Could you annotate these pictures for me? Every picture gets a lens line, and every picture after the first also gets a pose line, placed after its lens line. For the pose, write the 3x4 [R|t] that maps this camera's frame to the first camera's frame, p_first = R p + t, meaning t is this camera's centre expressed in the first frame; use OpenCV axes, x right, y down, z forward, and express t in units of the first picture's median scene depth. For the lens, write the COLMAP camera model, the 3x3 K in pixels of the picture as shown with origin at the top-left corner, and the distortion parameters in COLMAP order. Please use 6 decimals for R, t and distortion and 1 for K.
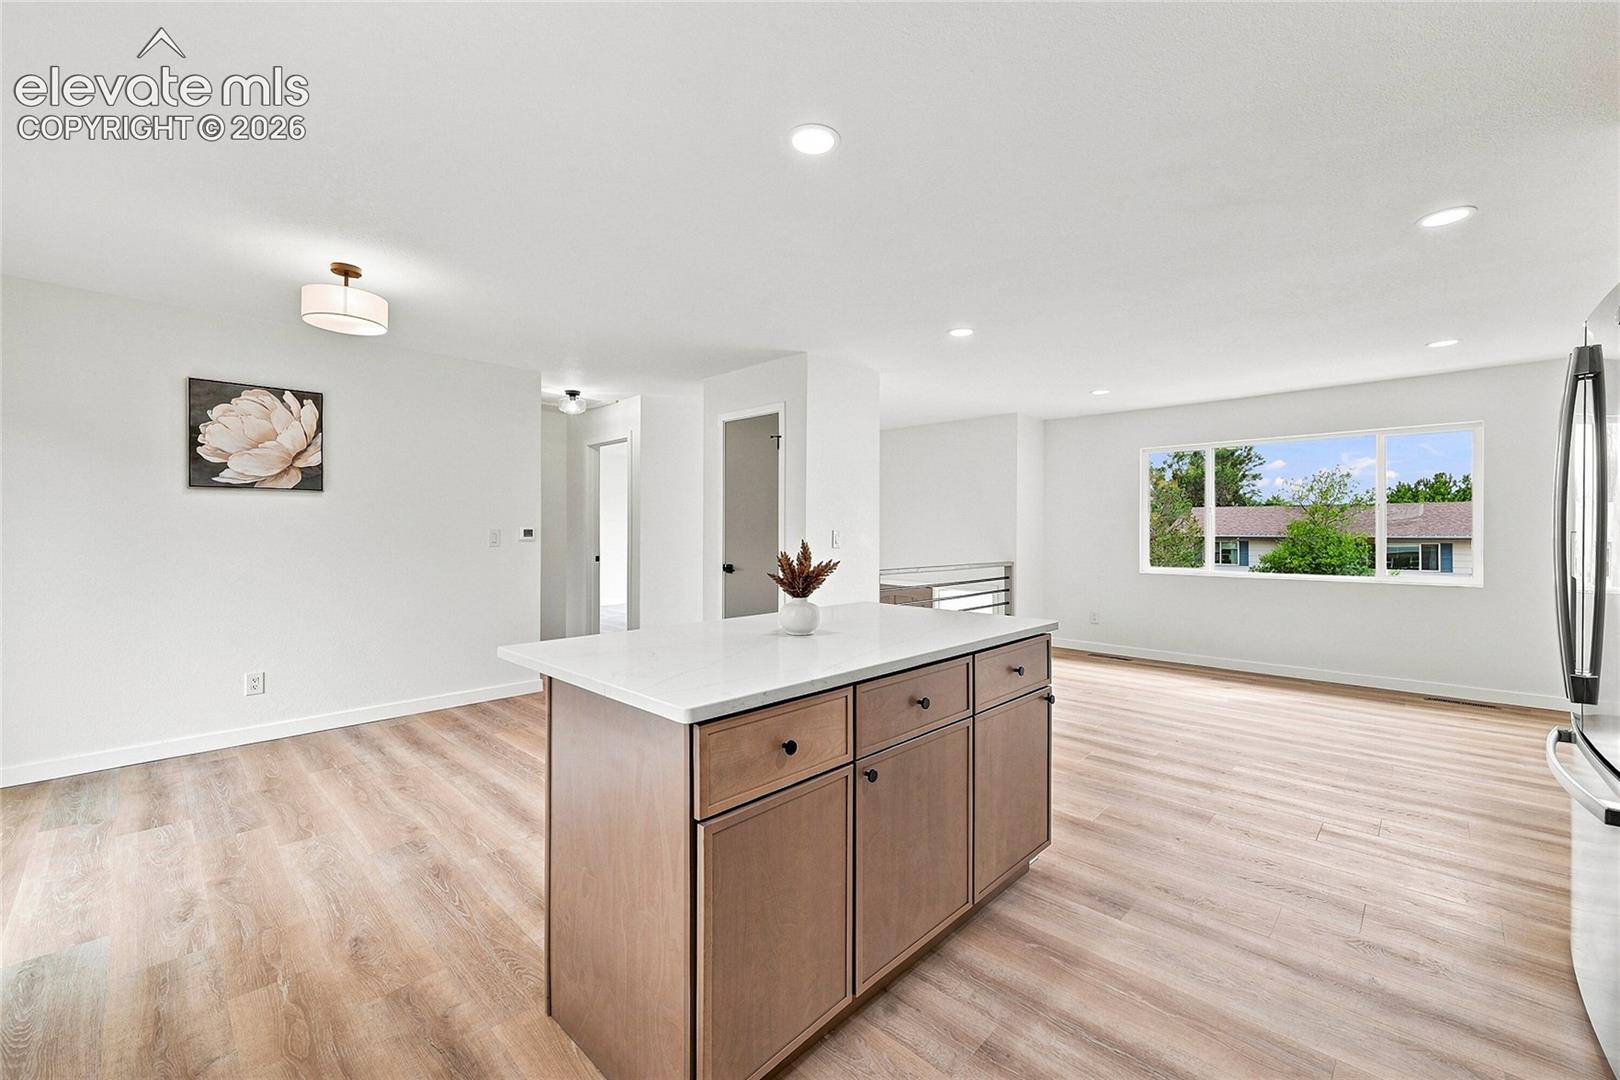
lens RADIAL K [[632.3, 0, 806.7], [0, 632.3, 533.1], [0, 0, 1]] dist [-0.002906, 0.000609]
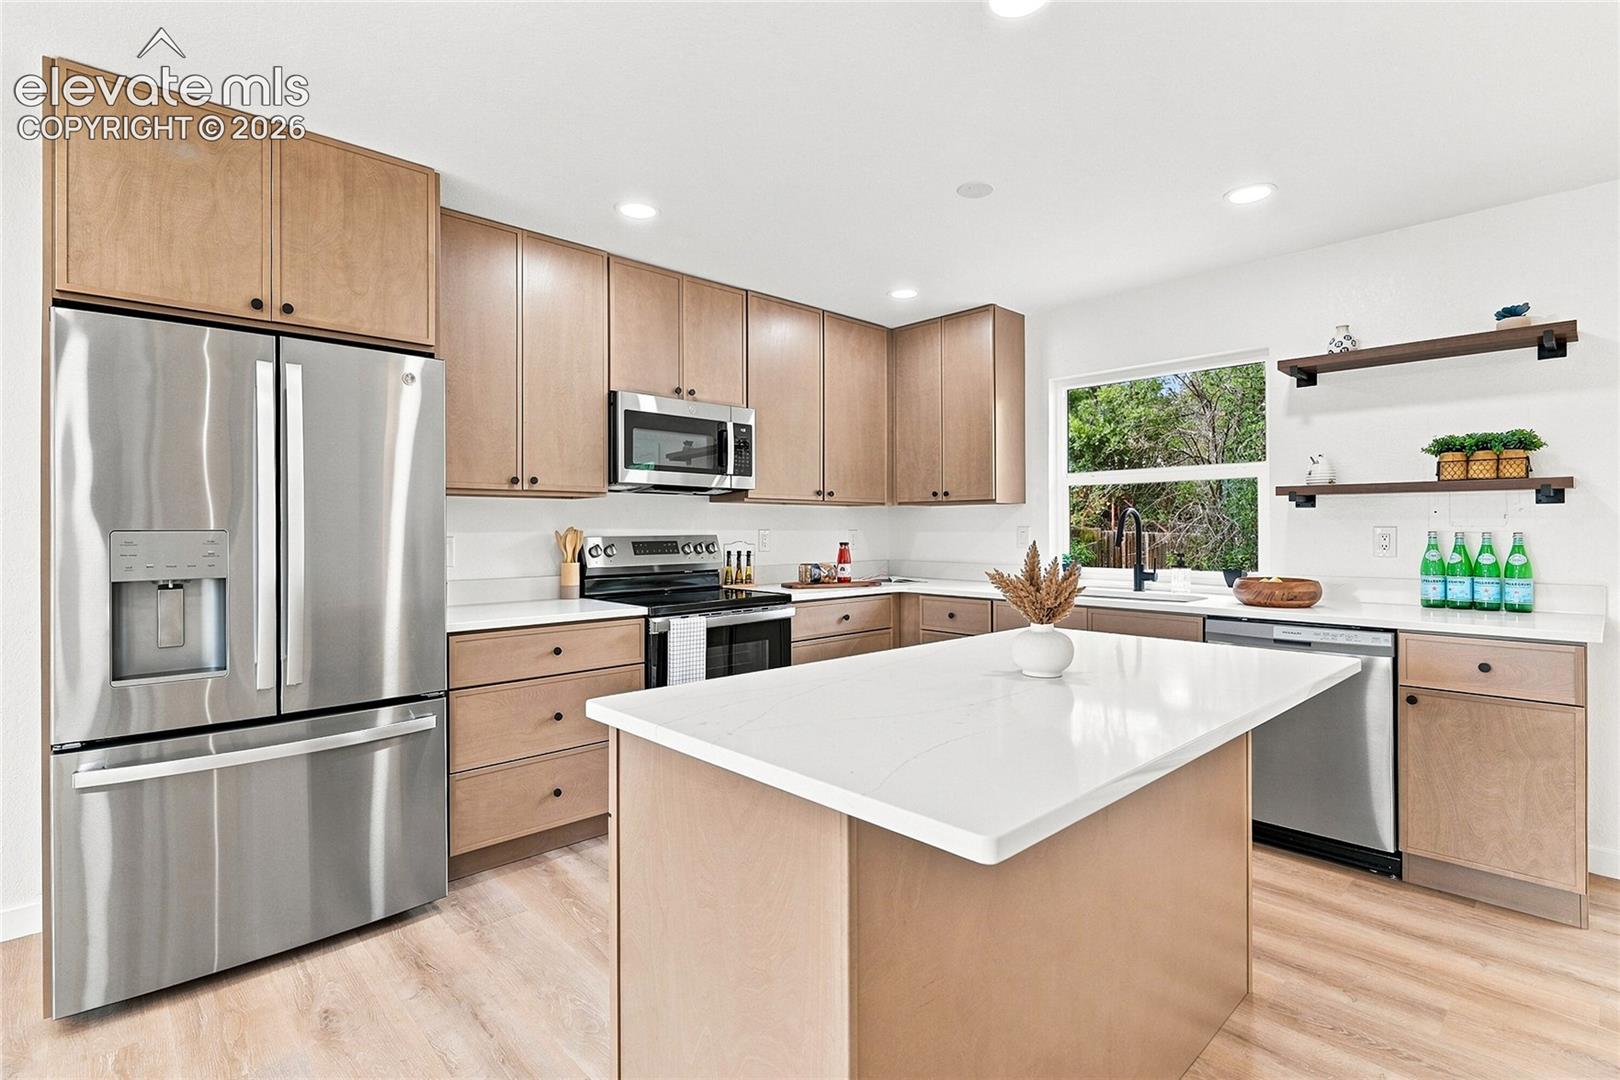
lens RADIAL K [[769.5, 0, 820.4], [0, 769.5, 528.7], [0, 0, 1]] dist [0.002094, 0.000967]
pose [[-0.997719, 0.000450, 0.067499, 0.156842], [0.000630, 0.999996, 0.002646, -0.004668], [-0.067498, 0.002682, -0.997716, 1.731565]]
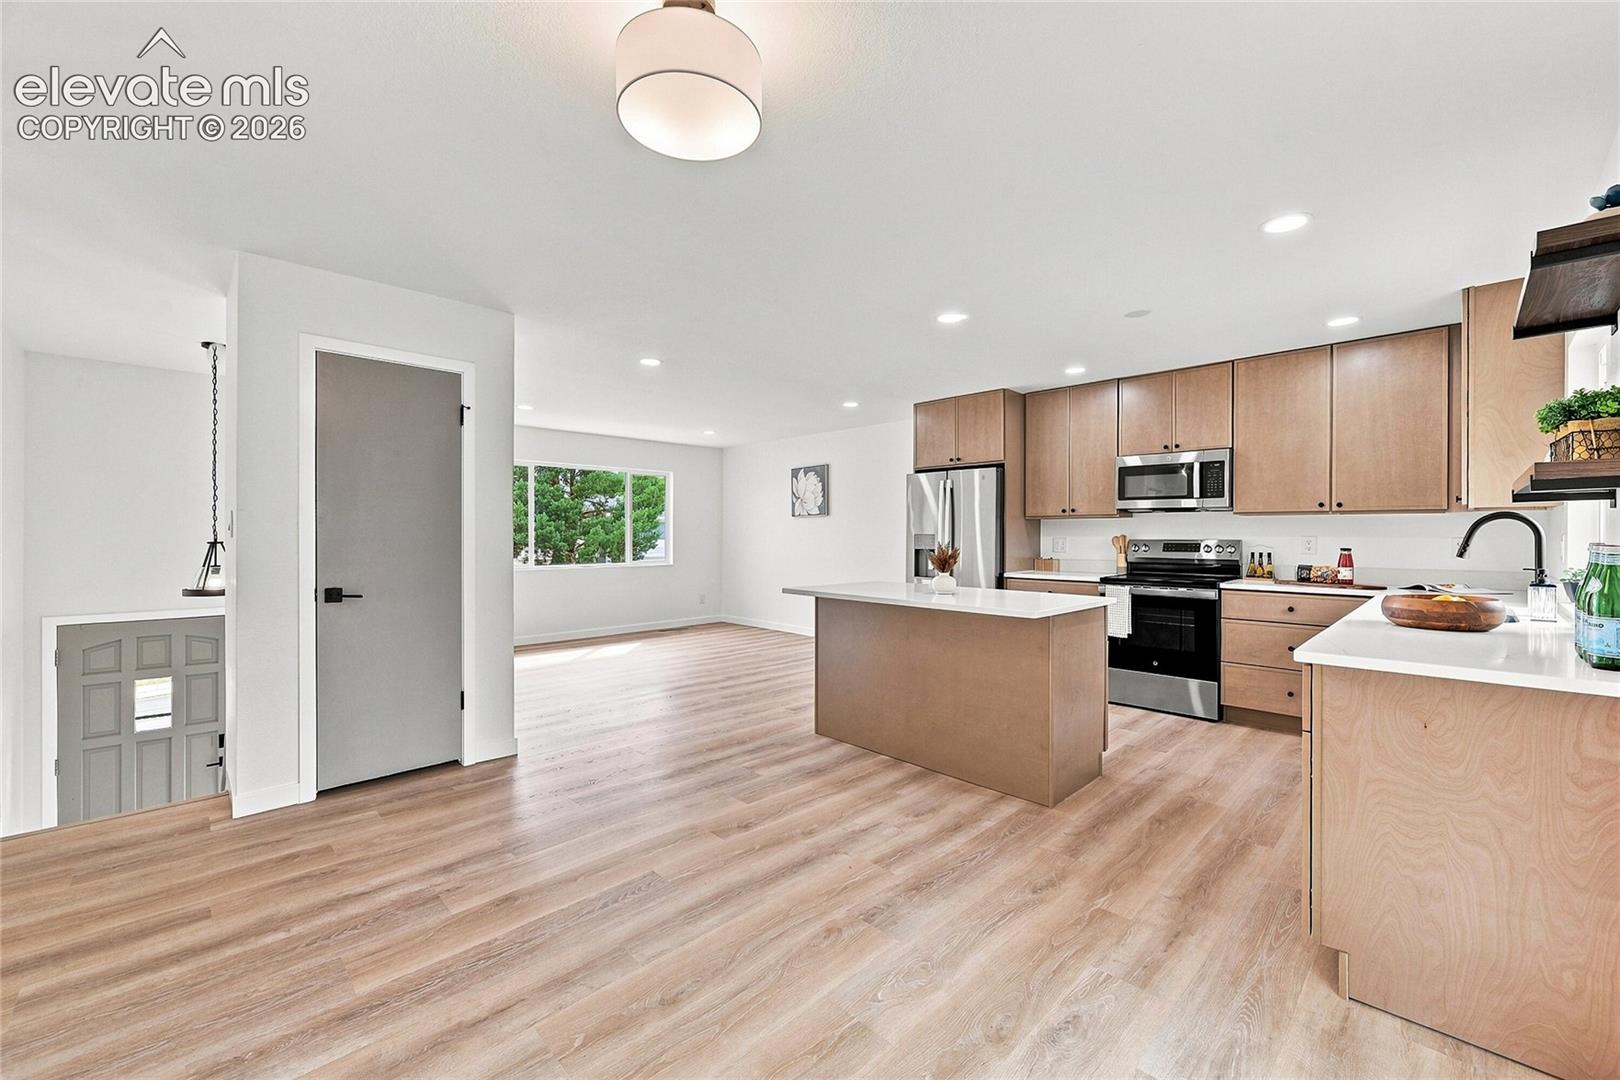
lens RADIAL K [[632.3, 0, 808.8], [0, 632.3, 538.7], [0, 0, 1]] dist [-0.002906, 0.000609]
pose [[0.052730, -0.009642, 0.998562, -1.651482], [0.000074, 0.999953, 0.009652, -0.008199], [-0.998609, -0.000435, 0.052728, 1.188243]]
